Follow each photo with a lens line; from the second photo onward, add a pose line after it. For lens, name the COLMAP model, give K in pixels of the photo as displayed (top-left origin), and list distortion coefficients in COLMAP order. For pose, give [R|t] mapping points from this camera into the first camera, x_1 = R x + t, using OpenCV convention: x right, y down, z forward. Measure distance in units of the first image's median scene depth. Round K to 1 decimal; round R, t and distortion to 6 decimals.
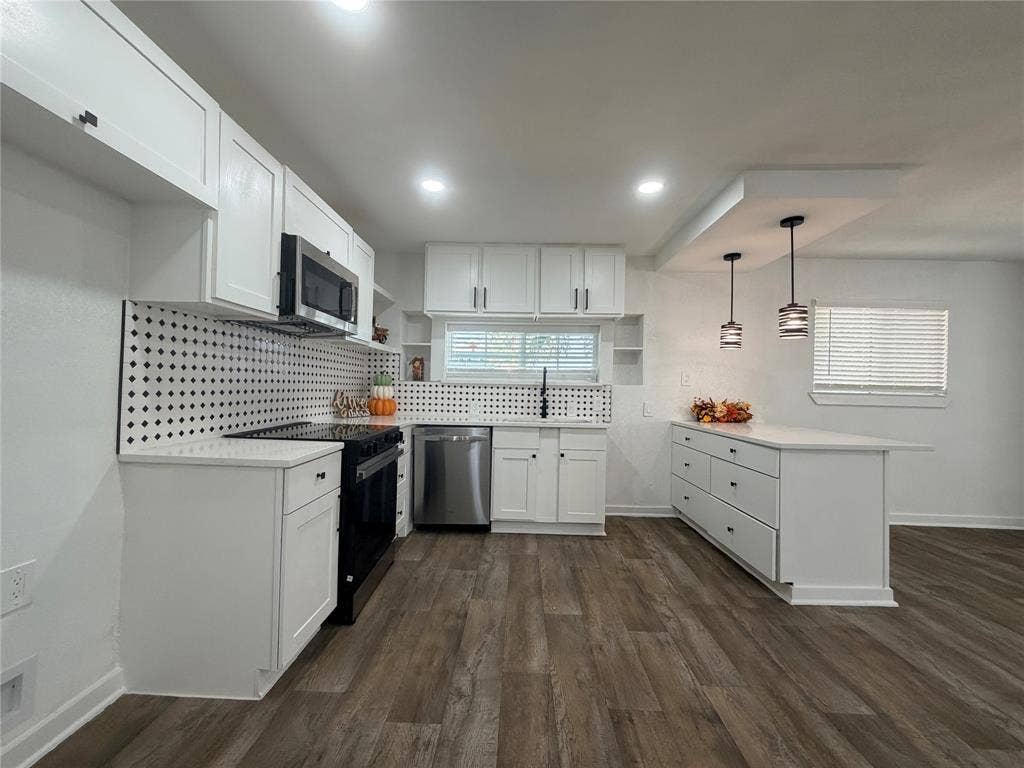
lens RADIAL K [[409.8, 0, 509.4], [0, 409.8, 381.6], [0, 0, 1]] dist [0.004422, -0.000235]
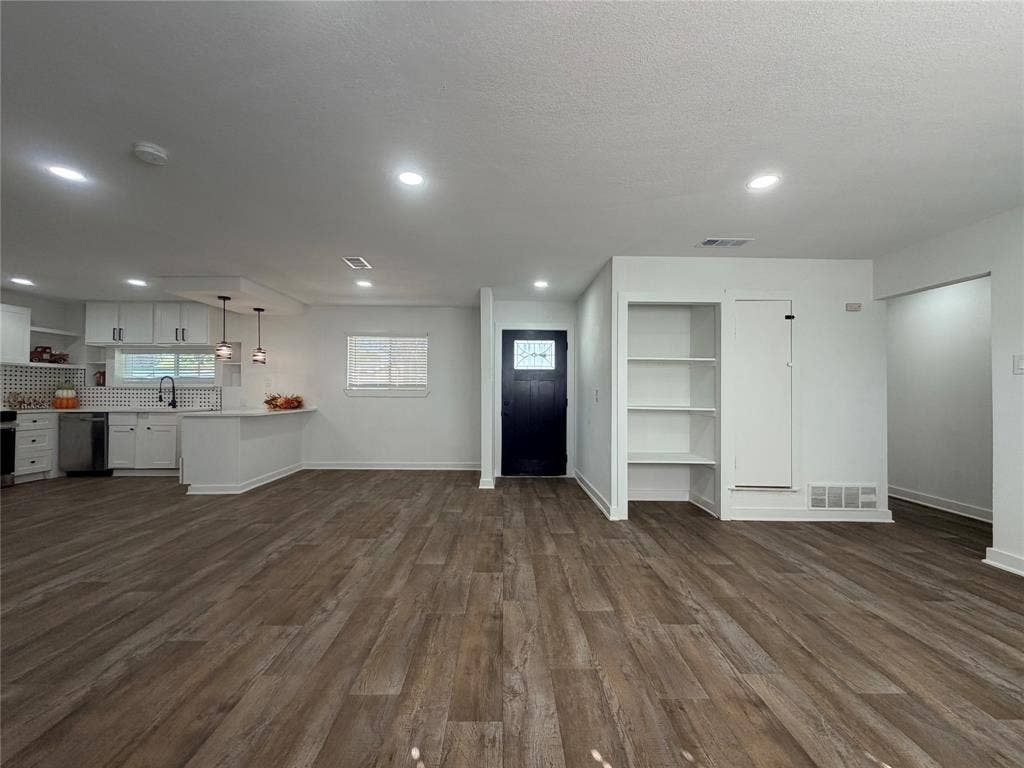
lens RADIAL K [[409.8, 0, 505.7], [0, 409.8, 385.8], [0, 0, 1]] dist [0.004422, -0.000235]
pose [[0.998973, -0.014012, 0.043087, 0.750048], [0.013956, 0.999901, 0.001582, 0.010979], [-0.043105, -0.000979, 0.999070, -0.329264]]
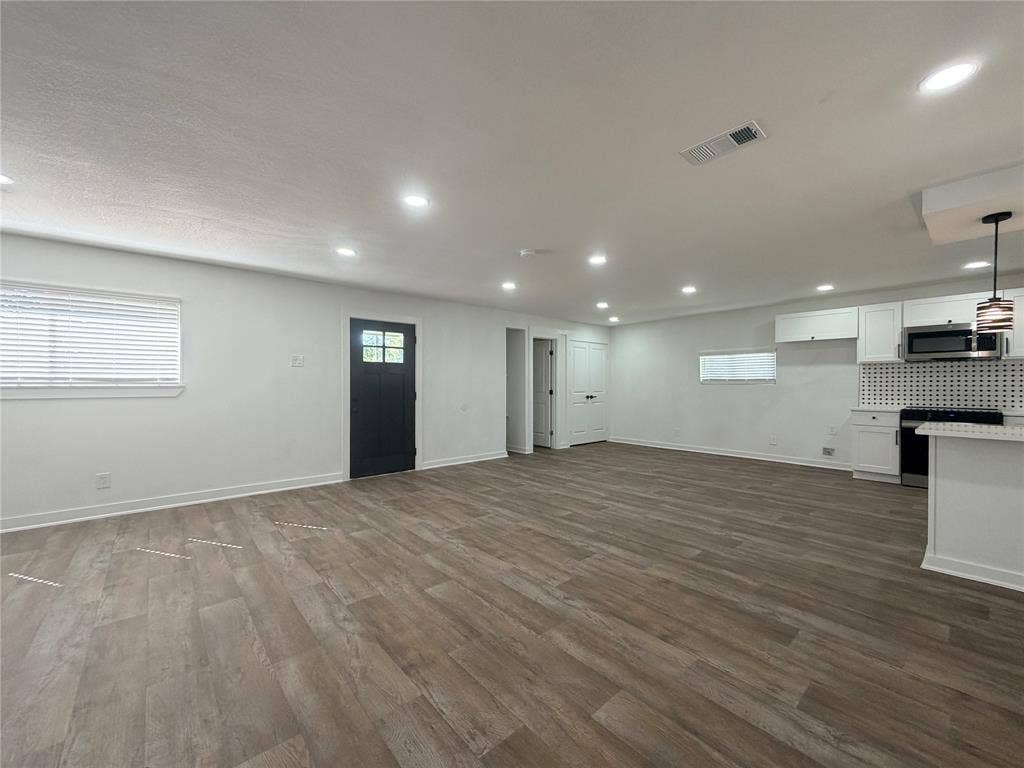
lens RADIAL K [[409.8, 0, 505.4], [0, 409.8, 383.7], [0, 0, 1]] dist [0.004422, -0.000235]
pose [[-0.735712, -0.024576, -0.676848, 0.897801], [-0.006121, 0.999542, -0.029640, 0.024708], [0.677267, -0.017664, -0.735526, 0.415546]]
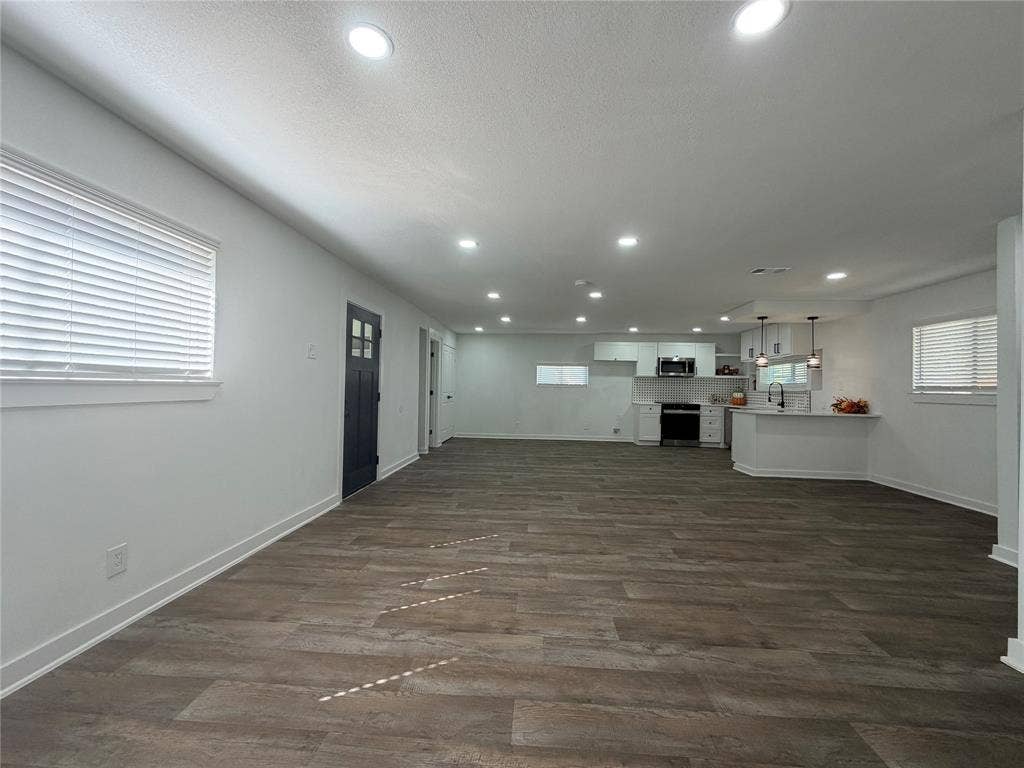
lens RADIAL K [[409.8, 0, 514.1], [0, 409.8, 391.9], [0, 0, 1]] dist [0.004422, -0.000235]
pose [[-0.035334, -0.012986, -0.999291, 1.209395], [-0.003197, 0.999912, -0.012881, 0.025060], [0.999370, 0.002740, -0.035373, -0.083297]]
